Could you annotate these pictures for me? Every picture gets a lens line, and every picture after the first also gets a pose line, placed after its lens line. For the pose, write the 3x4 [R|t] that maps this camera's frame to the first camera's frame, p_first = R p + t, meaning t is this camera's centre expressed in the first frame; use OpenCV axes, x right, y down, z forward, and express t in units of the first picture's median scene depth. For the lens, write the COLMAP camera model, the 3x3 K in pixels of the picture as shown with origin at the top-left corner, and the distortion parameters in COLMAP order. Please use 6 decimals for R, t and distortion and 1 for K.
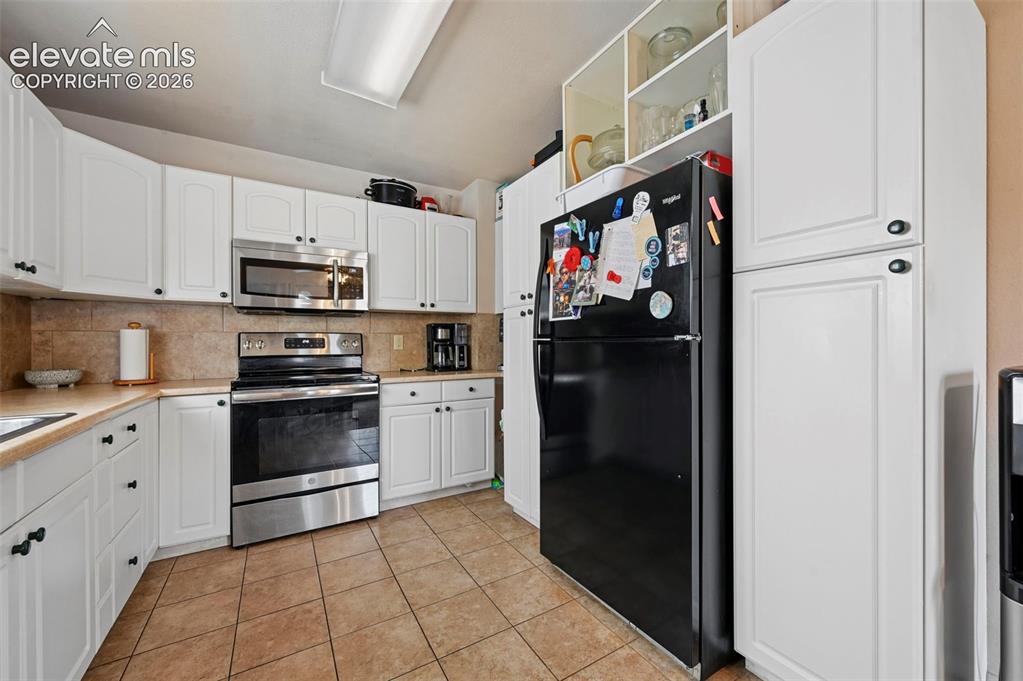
lens RADIAL K [[411.3, 0, 542.6], [0, 411.3, 344.1], [0, 0, 1]] dist [-0.002952, -0.000191]
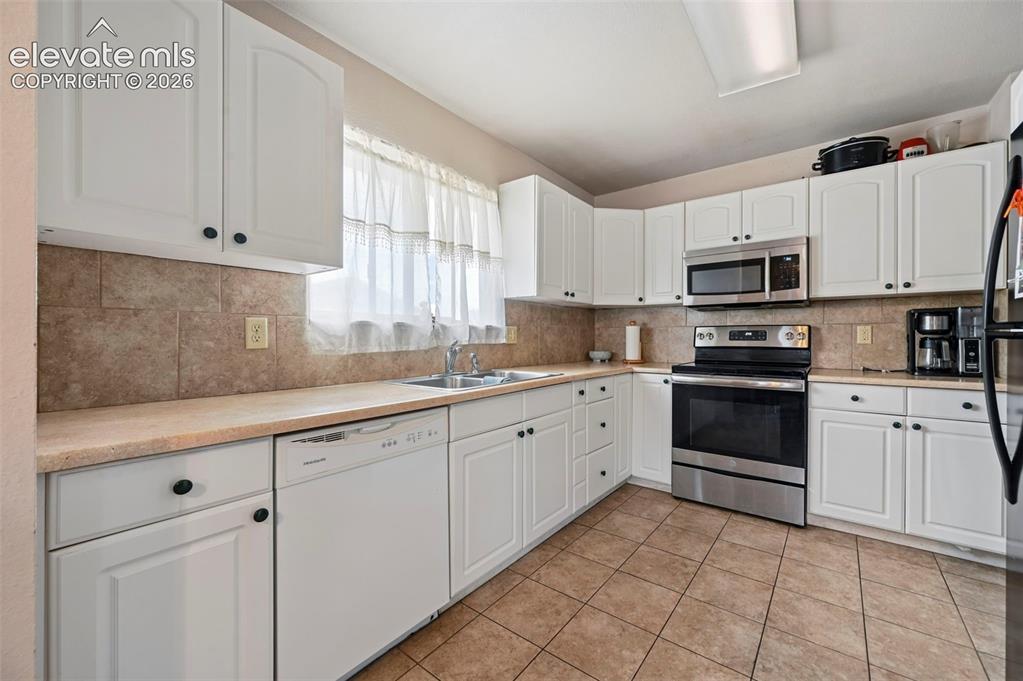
lens RADIAL K [[411.3, 0, 516.9], [0, 411.3, 336.5], [0, 0, 1]] dist [-0.002952, -0.000191]
pose [[0.315381, 0.005193, -0.948951, 0.264937], [-0.004089, 0.999983, 0.004114, -0.001776], [0.948956, 0.002583, 0.315397, 0.120631]]
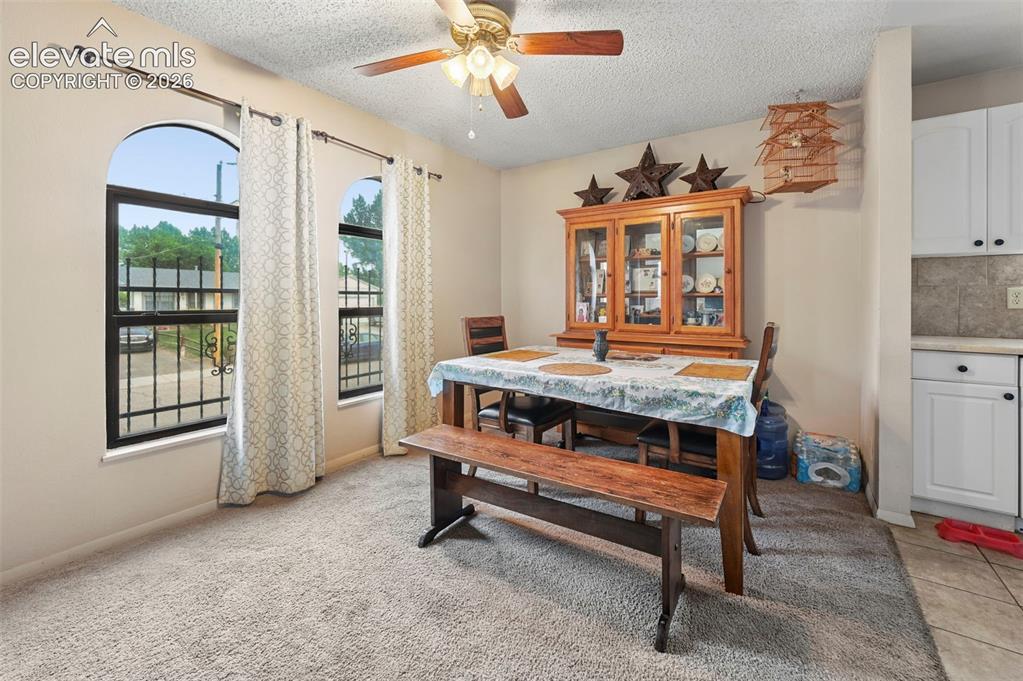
lens RADIAL K [[411.3, 0, 547.6], [0, 411.3, 299.8], [0, 0, 1]] dist [-0.002952, -0.000191]
pose [[-0.909542, 0.004955, -0.415583, 0.721845], [0.003036, 0.999981, 0.005277, -0.005450], [0.415602, 0.003538, -0.909540, 0.282701]]
